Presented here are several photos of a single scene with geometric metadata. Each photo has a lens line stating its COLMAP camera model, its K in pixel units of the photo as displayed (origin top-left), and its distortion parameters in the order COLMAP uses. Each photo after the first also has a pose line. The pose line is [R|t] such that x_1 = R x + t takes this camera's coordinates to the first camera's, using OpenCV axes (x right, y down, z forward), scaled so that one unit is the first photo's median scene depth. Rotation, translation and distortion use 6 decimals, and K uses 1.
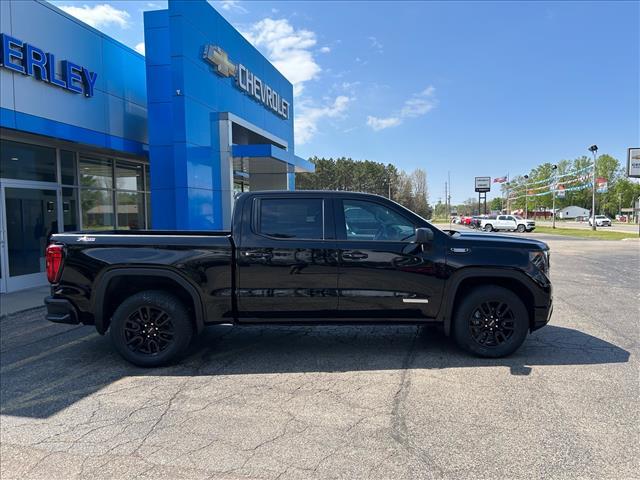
lens RADIAL K [[490.0, 0, 320.5], [0, 490.0, 258.4], [0, 0, 1]] dist [0.034445, -0.016915]
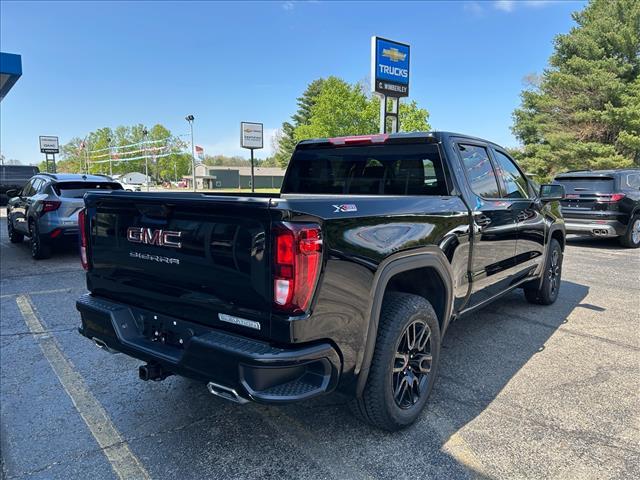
lens RADIAL K [[490.0, 0, 320.5], [0, 490.0, 258.4], [0, 0, 1]] dist [0.034445, -0.016915]
pose [[0.632498, -0.111519, 0.766492, -0.845333], [0.059924, 0.993660, 0.095122, -0.036221], [-0.772241, -0.014233, 0.635171, 0.718216]]
